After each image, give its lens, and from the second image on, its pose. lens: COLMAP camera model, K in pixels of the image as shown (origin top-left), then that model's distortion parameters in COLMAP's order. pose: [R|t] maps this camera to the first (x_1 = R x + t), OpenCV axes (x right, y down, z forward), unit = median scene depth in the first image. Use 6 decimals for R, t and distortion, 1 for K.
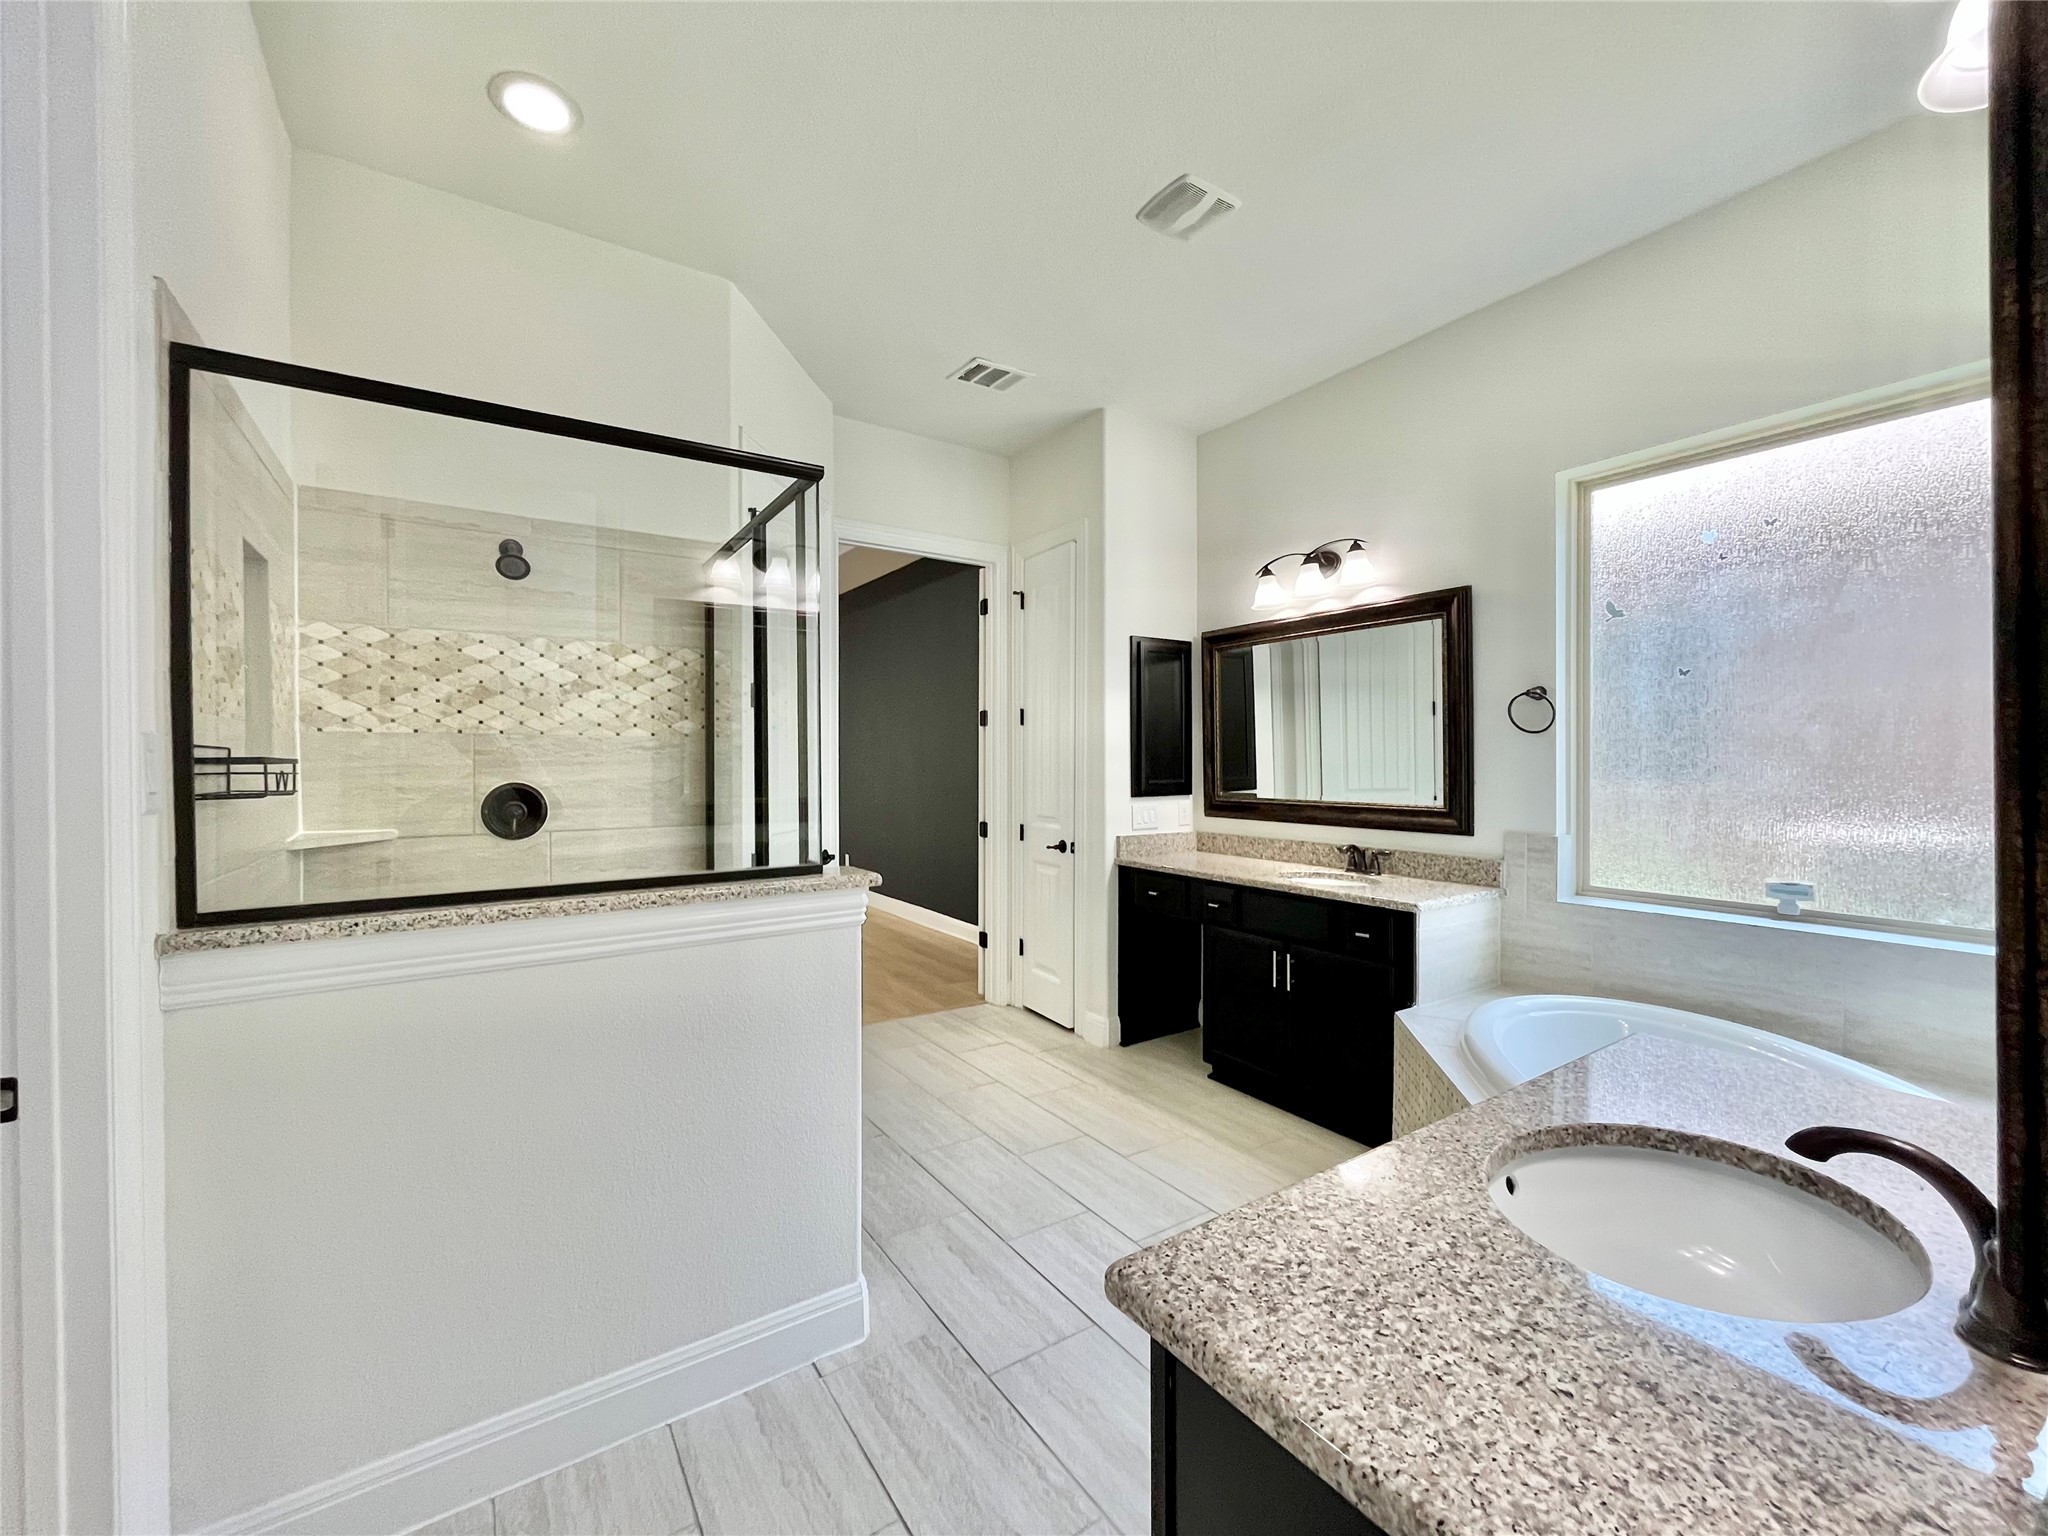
lens RADIAL K [[826.3, 0, 1020.6], [0, 826.3, 767.2], [0, 0, 1]] dist [-0.003220, -0.000275]
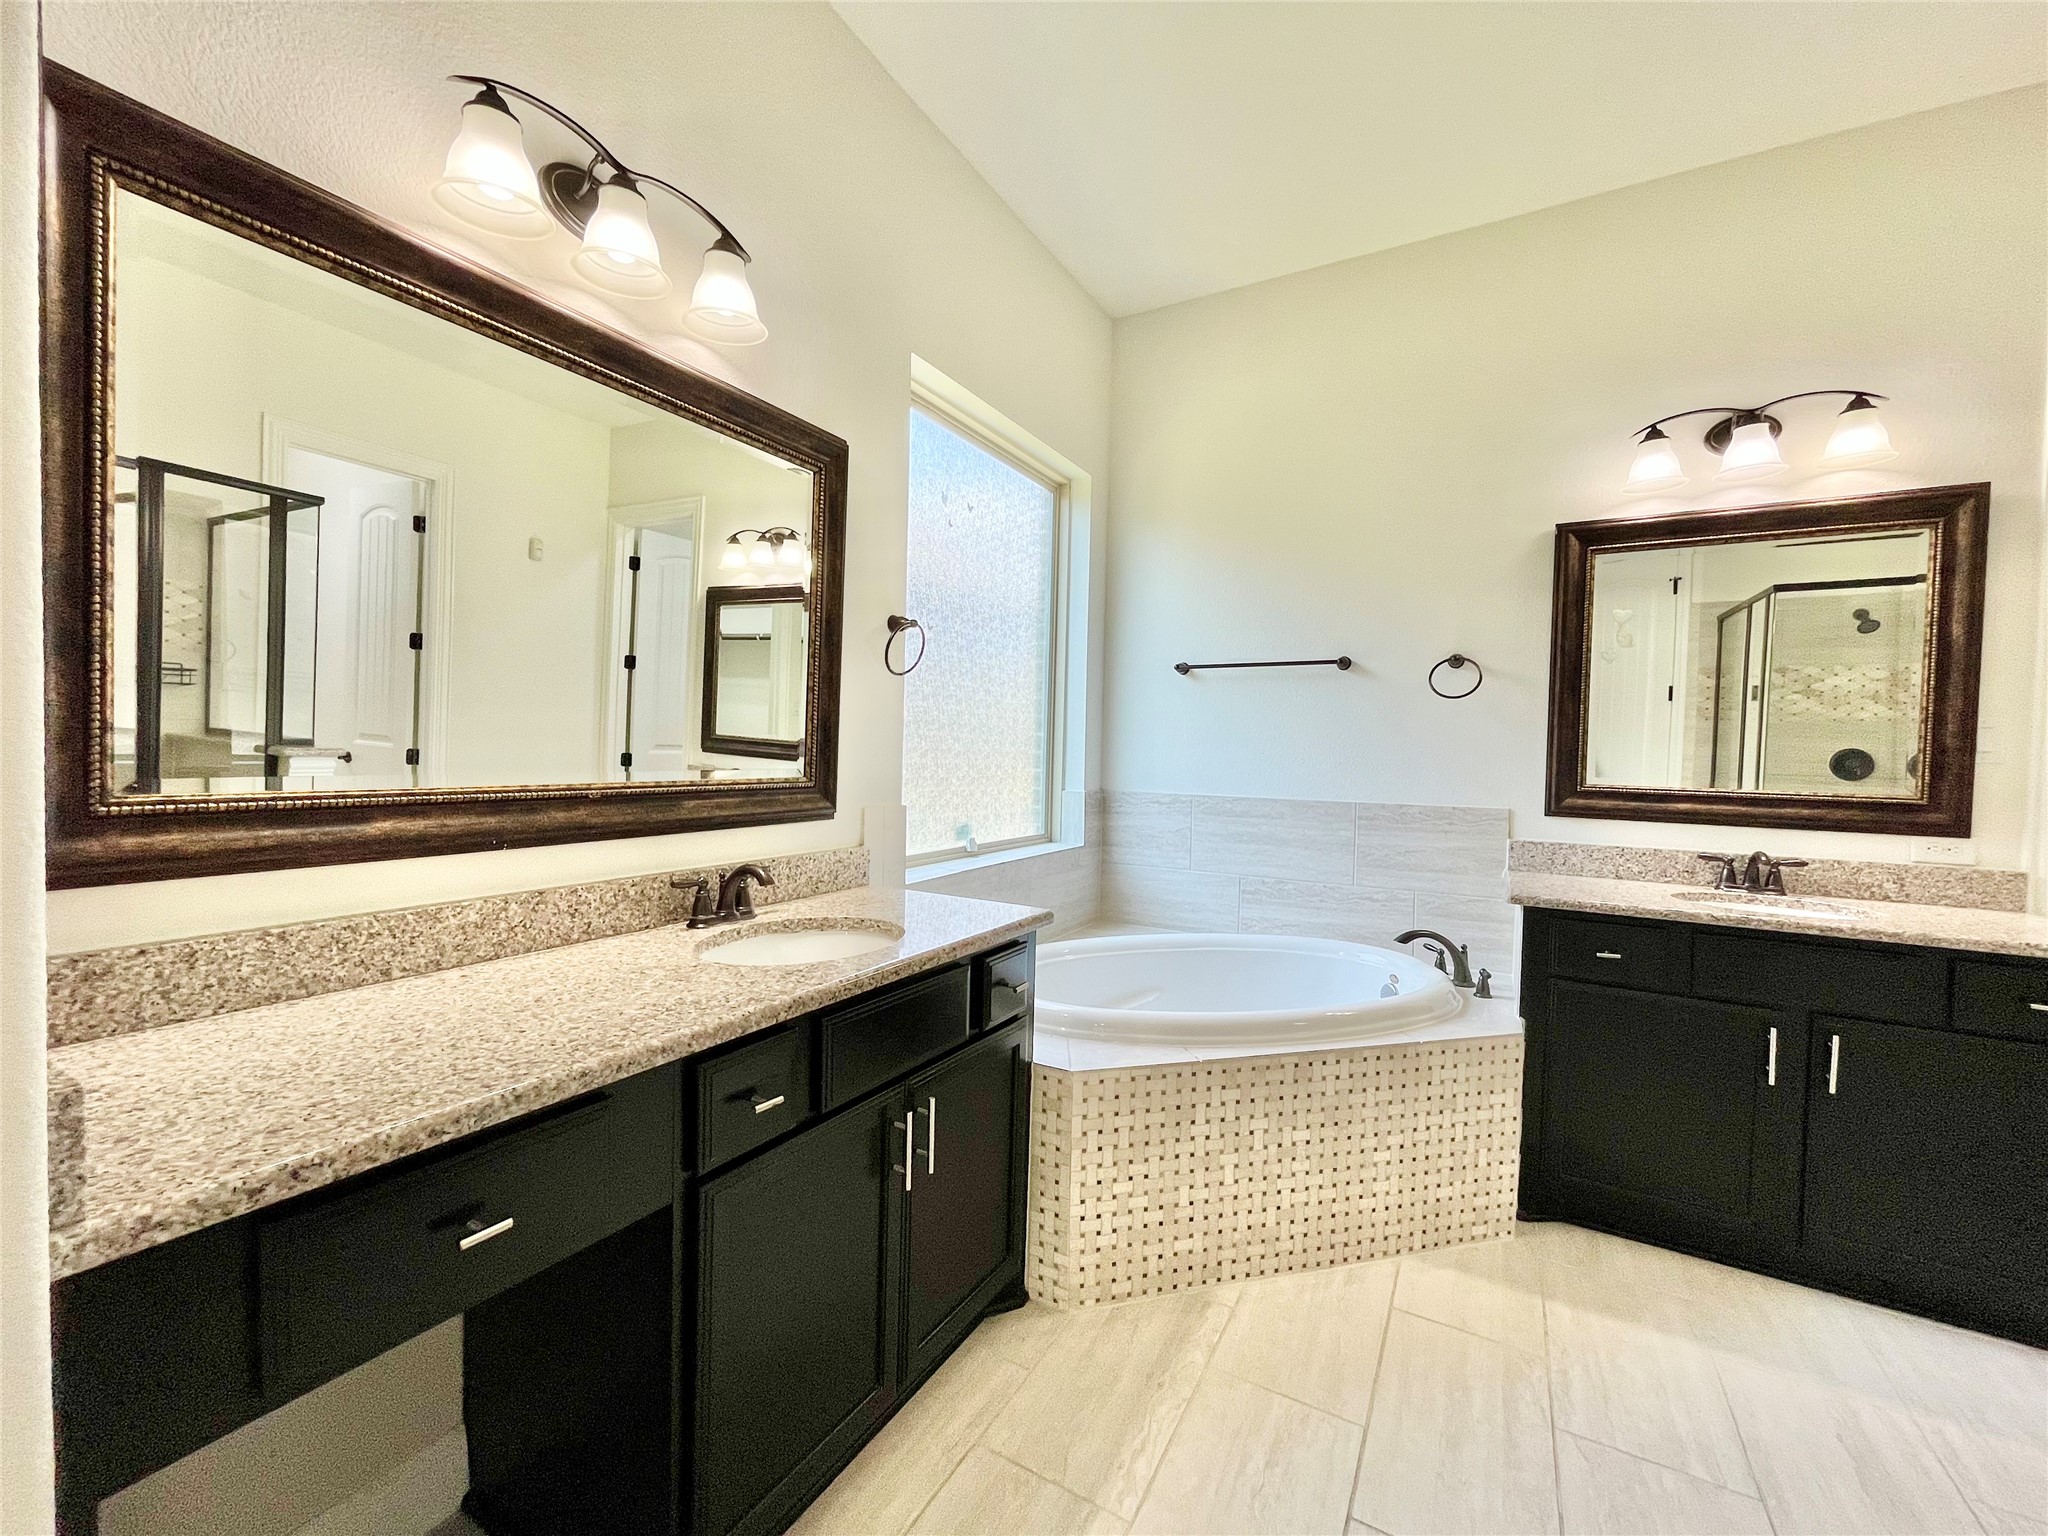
lens RADIAL K [[826.3, 0, 1020.6], [0, 826.3, 767.2], [0, 0, 1]] dist [-0.003220, -0.000275]
pose [[-0.444772, -0.028346, 0.895195, -0.123885], [-0.014333, 0.999596, 0.024530, 0.025339], [-0.895529, -0.001921, -0.444999, 1.239830]]
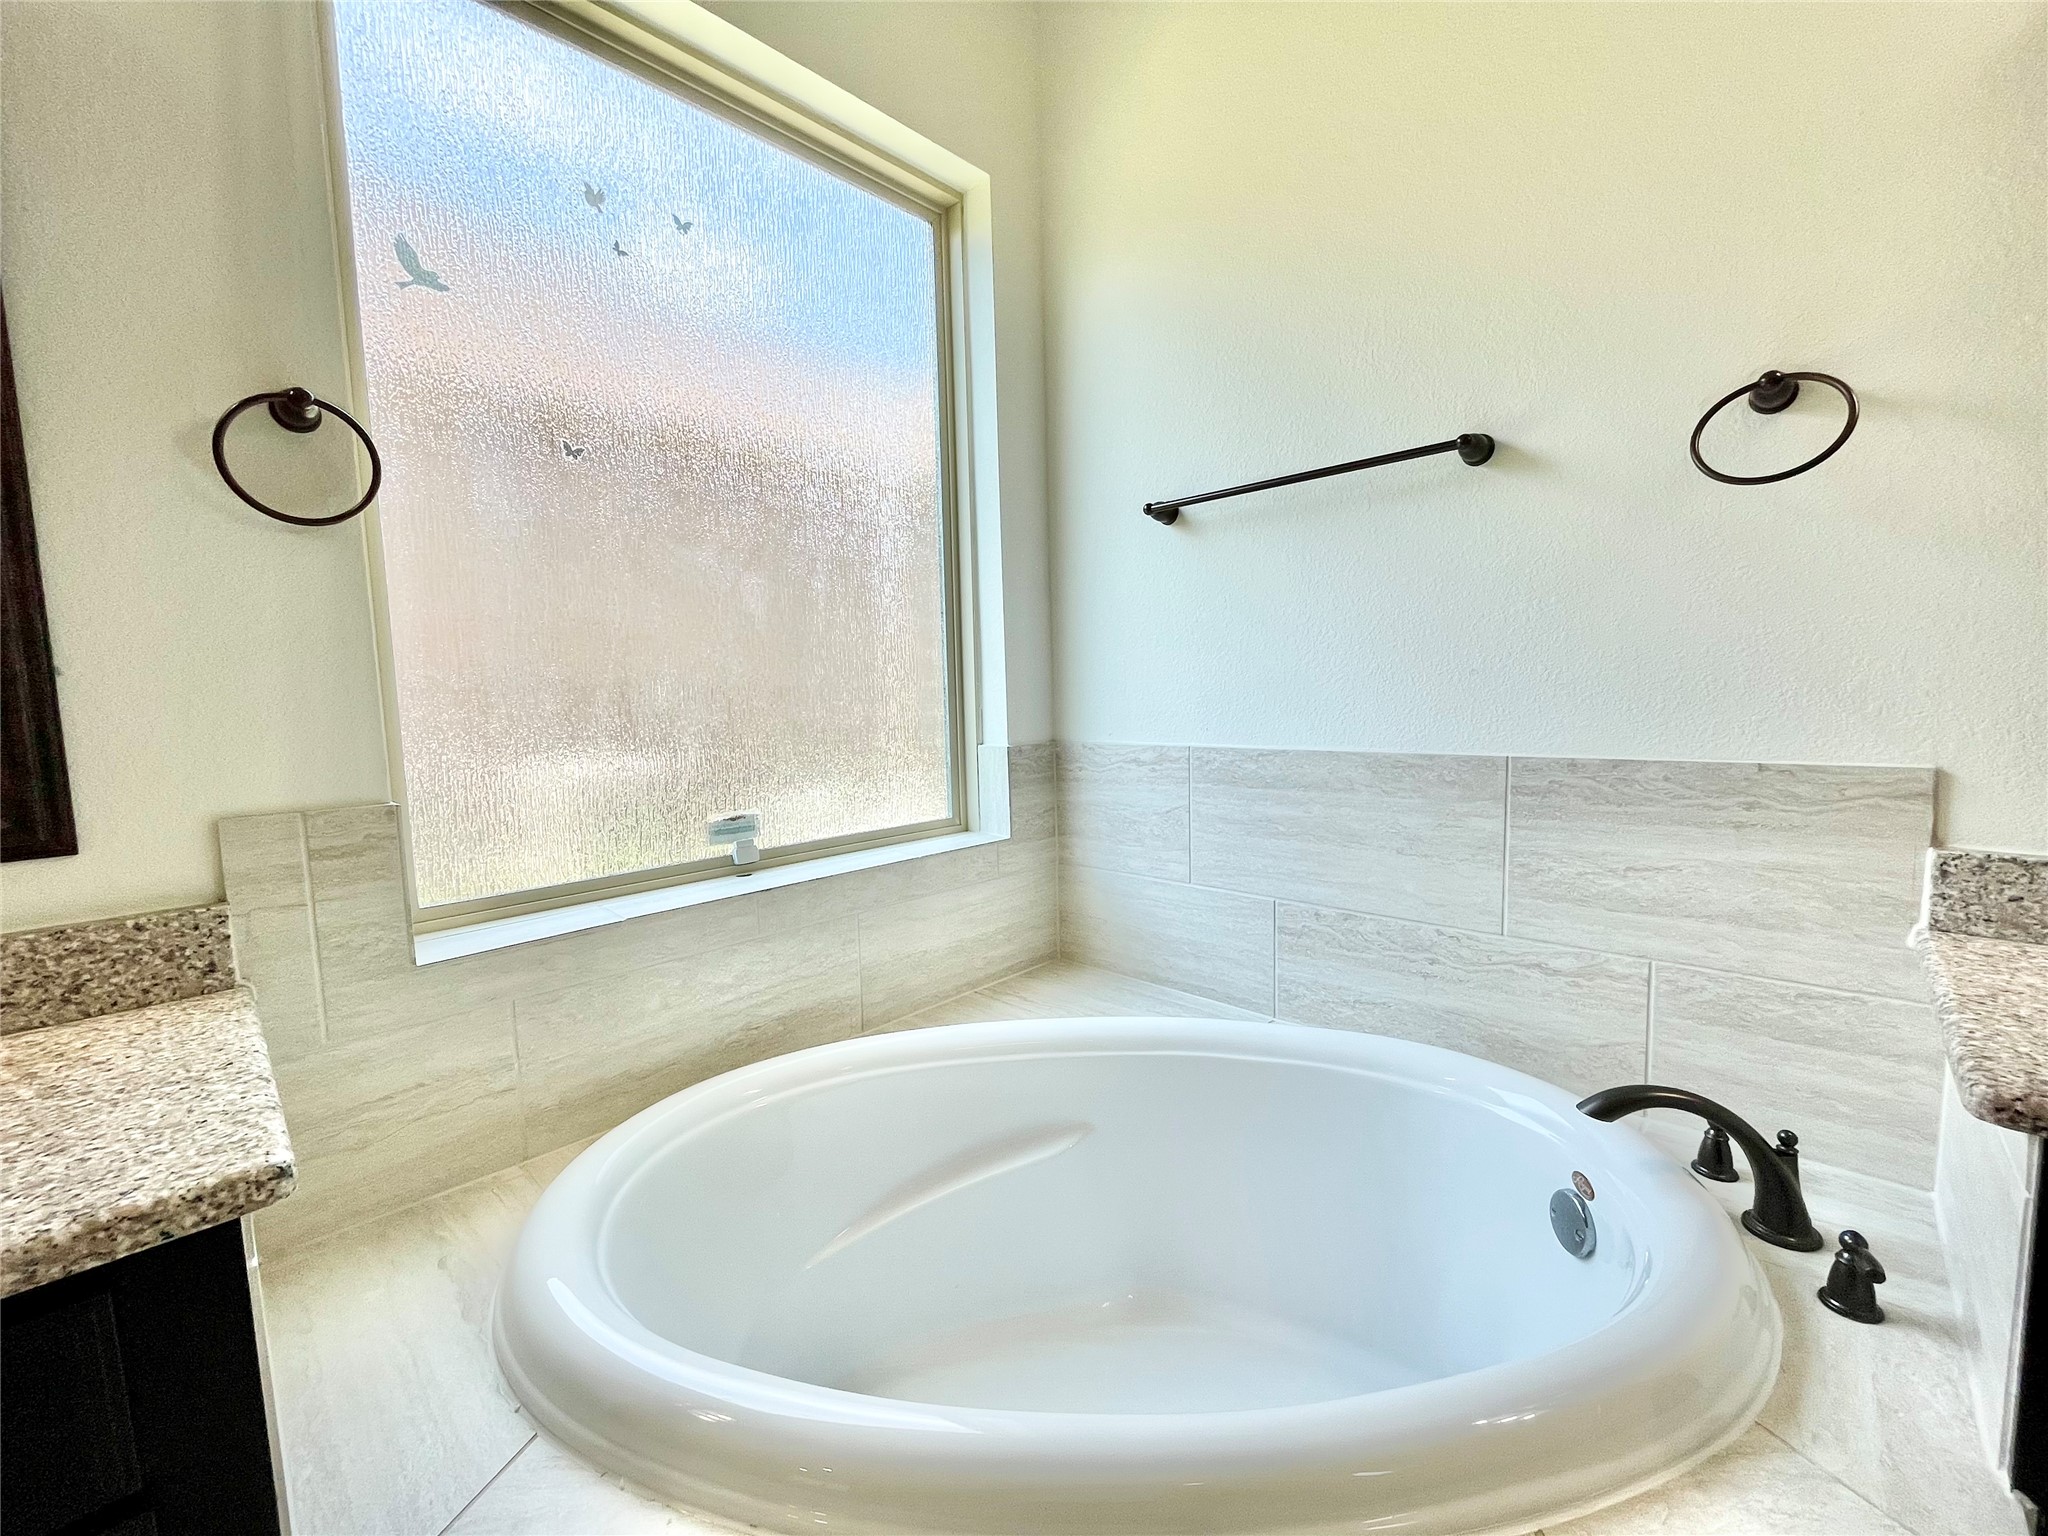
lens RADIAL K [[826.3, 0, 1020.6], [0, 826.3, 767.2], [0, 0, 1]] dist [-0.003220, -0.000275]
pose [[-0.212671, -0.083654, 0.973536, 0.207814], [0.036015, 0.994980, 0.093364, 0.040736], [-0.976460, 0.054917, -0.208590, 0.781383]]
